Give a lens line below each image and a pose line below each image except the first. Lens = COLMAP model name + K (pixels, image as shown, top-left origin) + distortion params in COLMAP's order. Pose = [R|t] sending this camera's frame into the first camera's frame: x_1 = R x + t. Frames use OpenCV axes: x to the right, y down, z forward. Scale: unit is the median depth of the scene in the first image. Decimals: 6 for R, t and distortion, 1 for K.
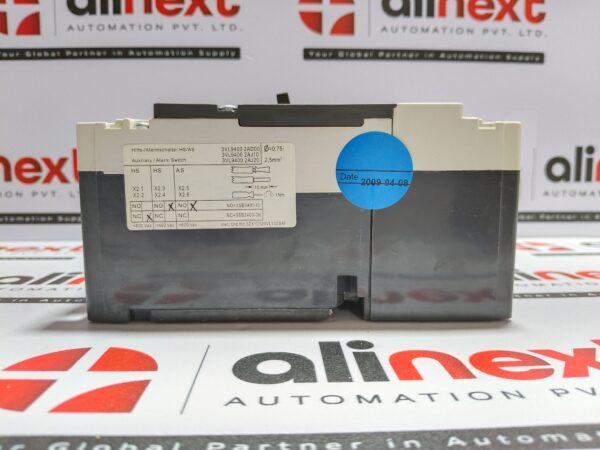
lens RADIAL K [[477.5, 0, 300.0], [0, 477.5, 225.0], [0, 0, 1]] dist [-0.049887, -0.000861]
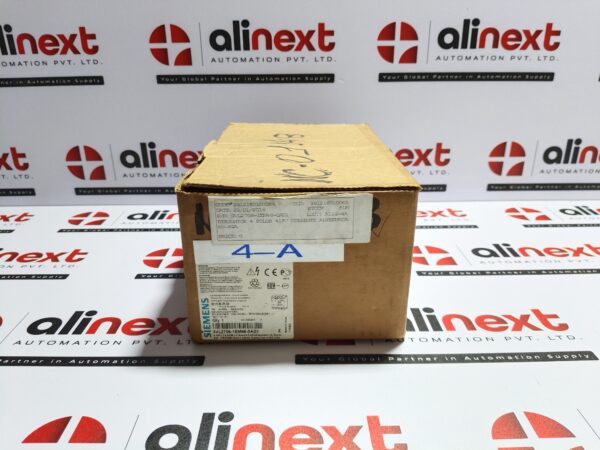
lens RADIAL K [[469.5, 0, 300.0], [0, 469.5, 225.0], [0, 0, 1]] dist [0.013899, -0.080814]
pose [[0.999495, 0.005235, -0.031350, -0.180433], [0.003796, 0.959621, 0.281272, -0.333164], [0.031557, -0.281249, 0.959116, -0.466656]]
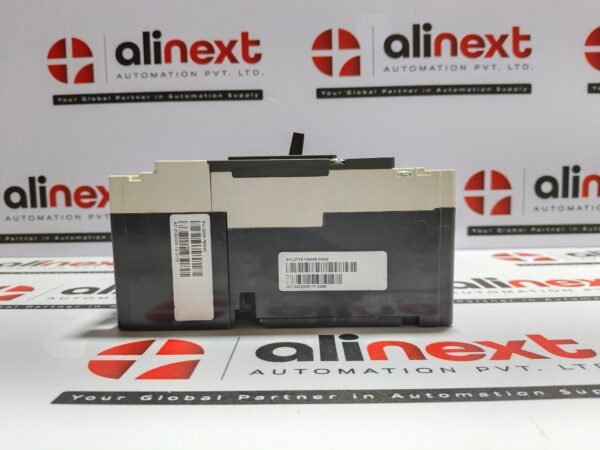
lens RADIAL K [[469.5, 0, 300.0], [0, 469.5, 225.0], [0, 0, 1]] dist [0.013899, -0.080814]
pose [[0.998254, -0.013987, -0.057383, 0.028252], [0.013261, 0.999827, -0.013023, -0.022804], [0.057556, 0.012239, 0.998267, -0.150224]]
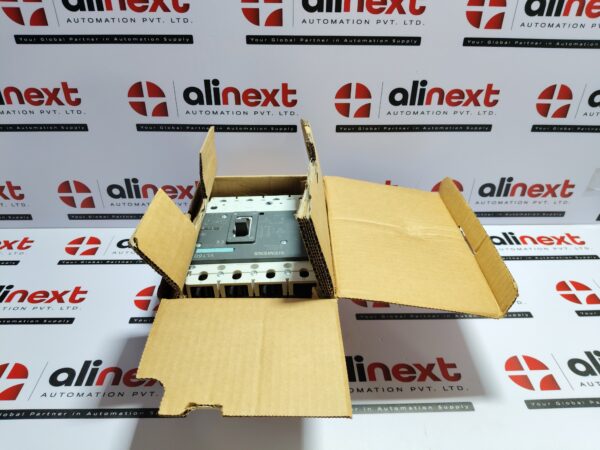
lens RADIAL K [[469.5, 0, 300.0], [0, 469.5, 225.0], [0, 0, 1]] dist [0.013899, -0.080814]
pose [[0.999855, 0.015964, 0.005845, -0.117789], [-0.016881, 0.891494, 0.452718, -0.779445], [0.002017, -0.452751, 0.891635, -0.543009]]
